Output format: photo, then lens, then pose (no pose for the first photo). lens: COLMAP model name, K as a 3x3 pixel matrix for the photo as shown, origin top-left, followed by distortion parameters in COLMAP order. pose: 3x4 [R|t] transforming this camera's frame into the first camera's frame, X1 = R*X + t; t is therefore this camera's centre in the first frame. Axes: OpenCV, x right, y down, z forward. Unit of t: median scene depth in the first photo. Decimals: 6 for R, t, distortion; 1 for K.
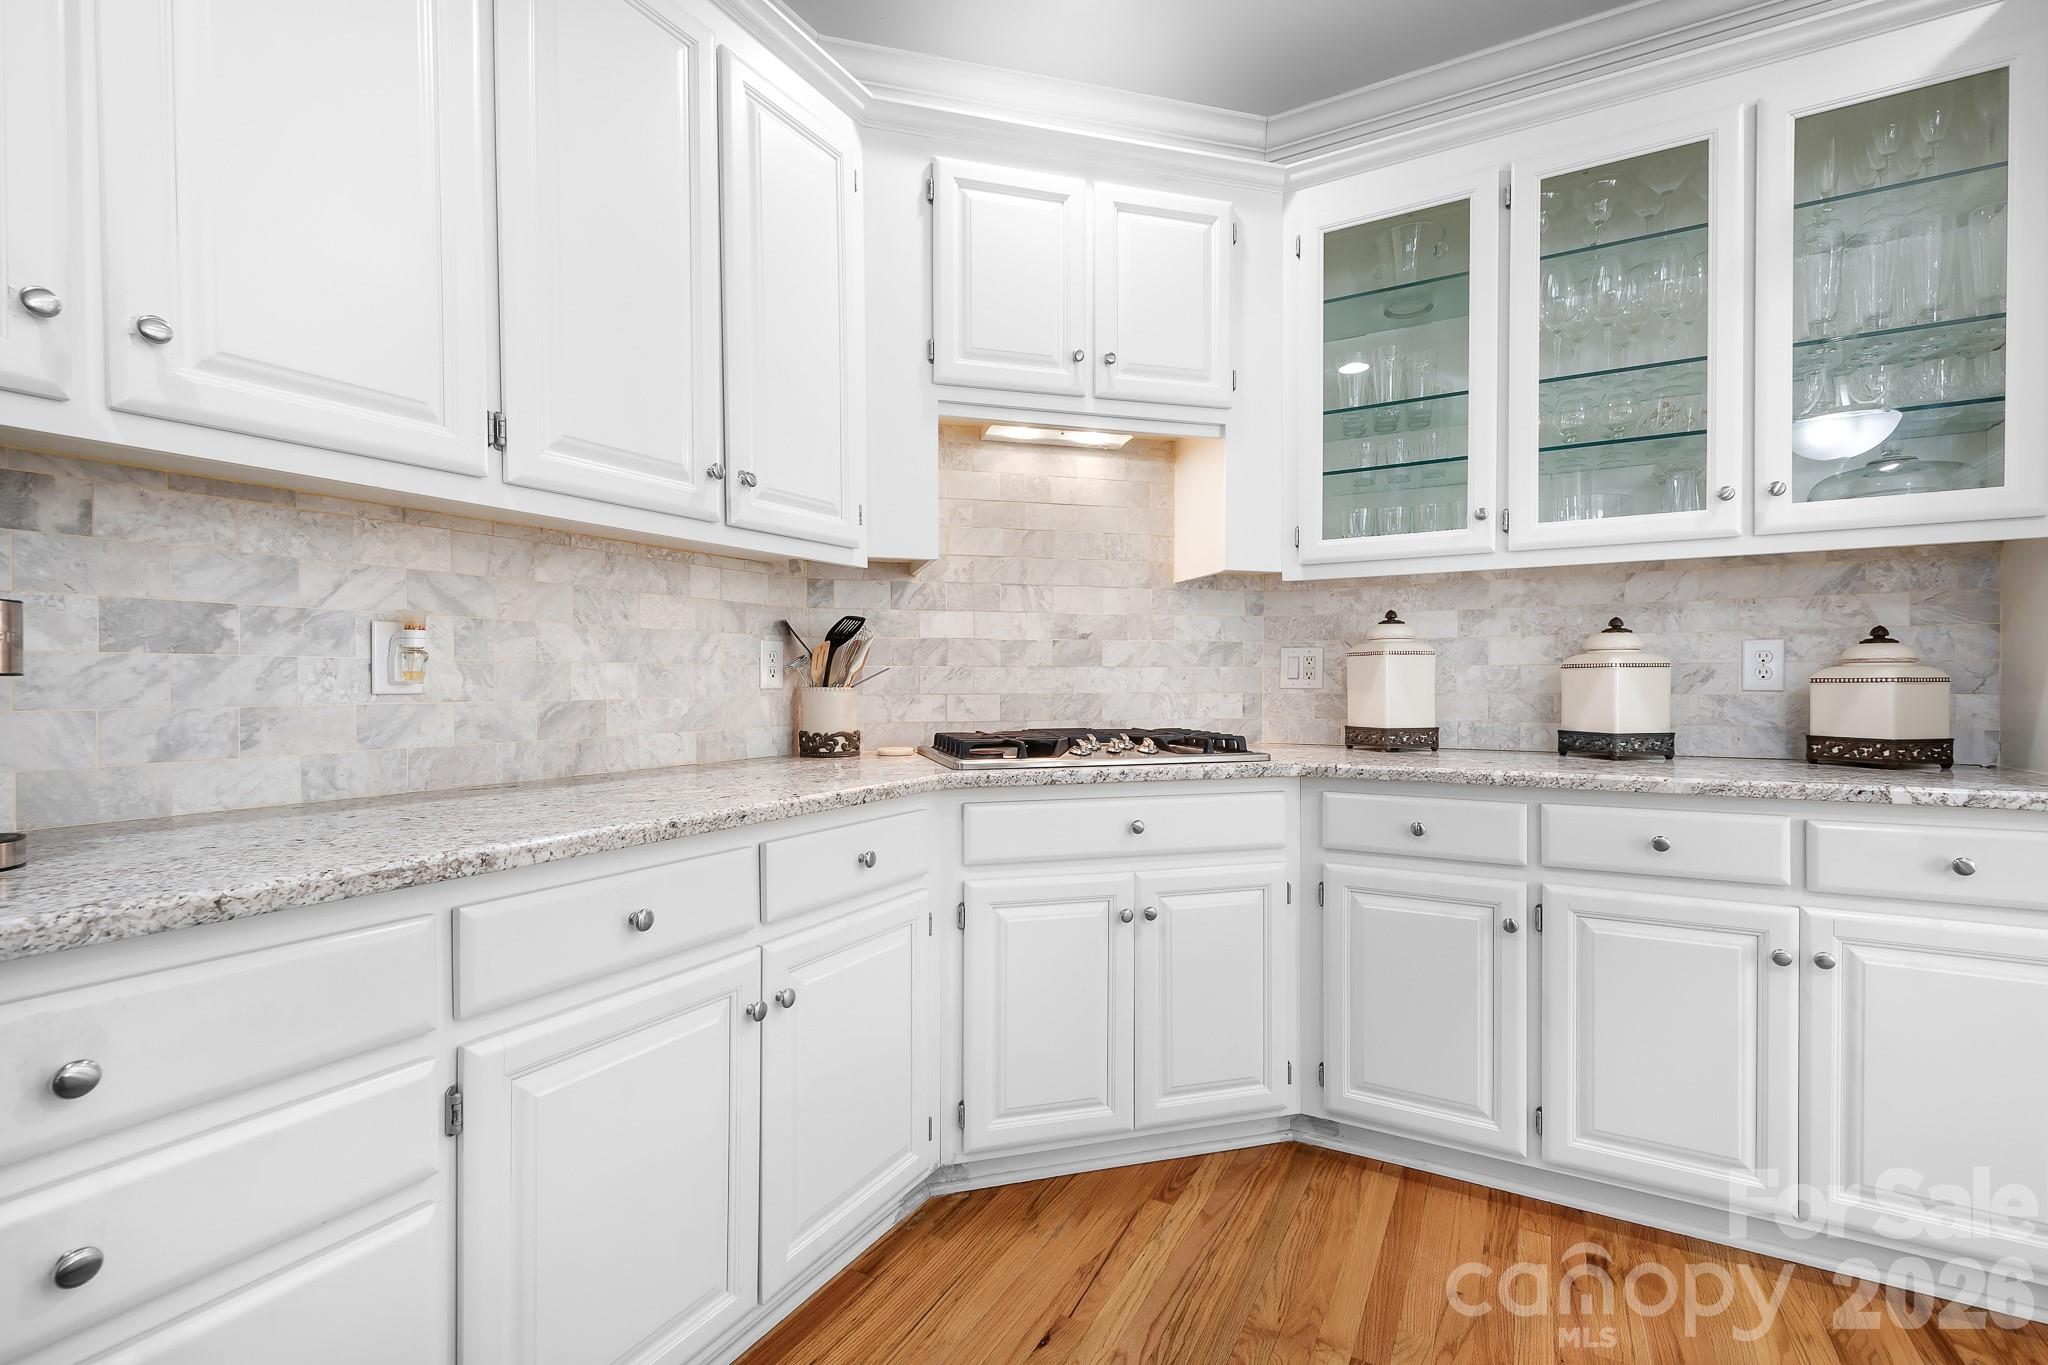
lens RADIAL K [[909.7, 0, 1016.8], [0, 909.7, 690.7], [0, 0, 1]] dist [0.001926, -0.000041]
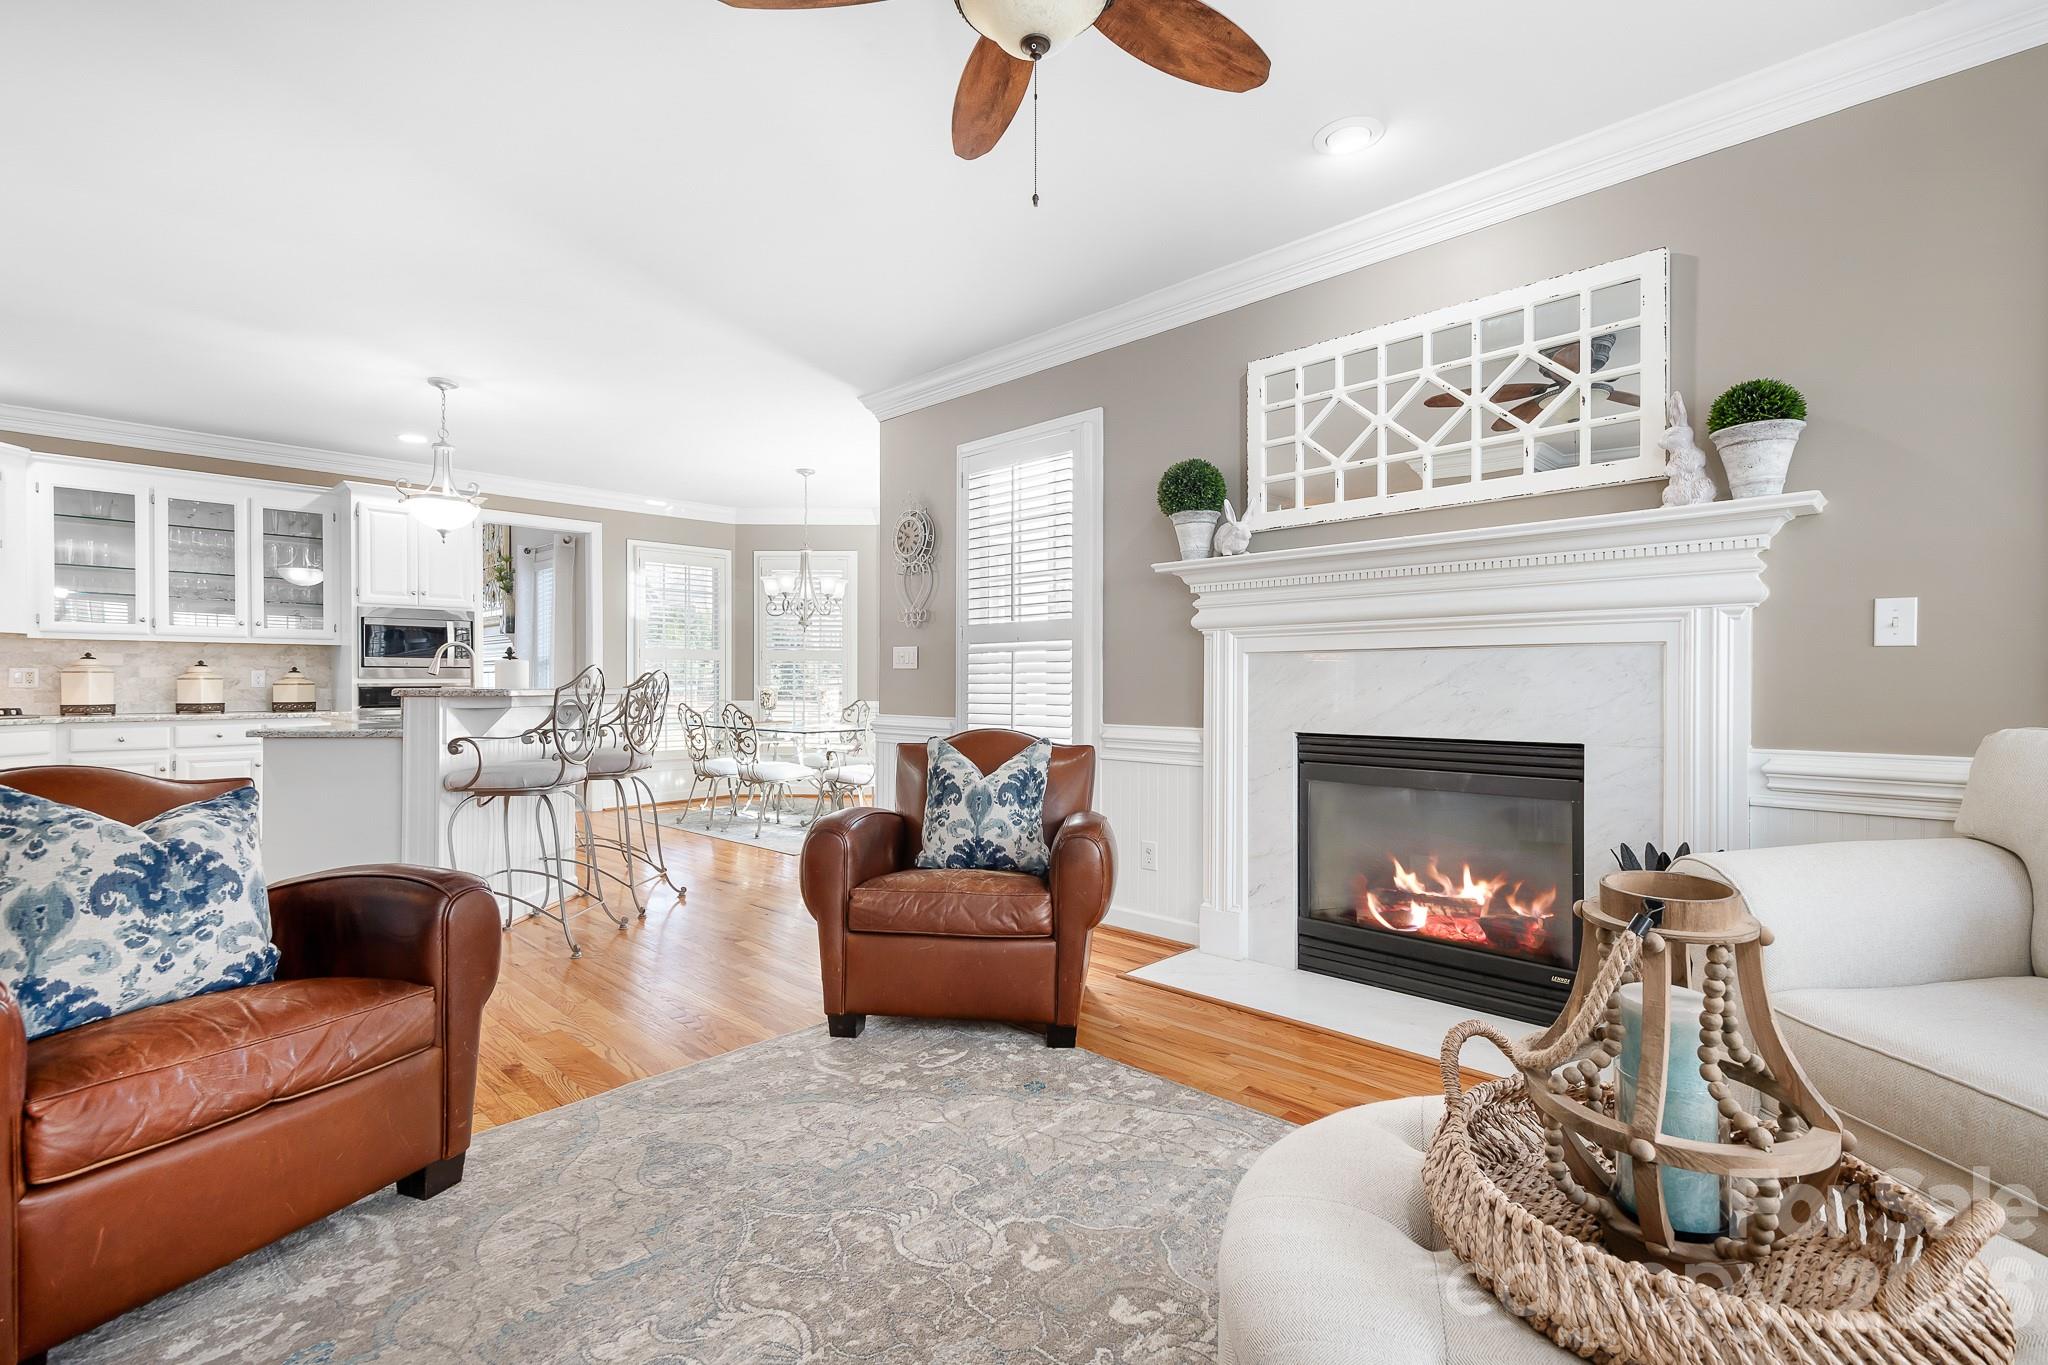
lens RADIAL K [[909.7, 0, 1016.1], [0, 909.7, 686.3], [0, 0, 1]] dist [0.001926, -0.000041]
pose [[0.238555, 0.000818, 0.971129, -1.358715], [0.010396, 0.999940, -0.003396, 0.028972], [-0.971073, 0.010906, 0.238532, -1.948569]]
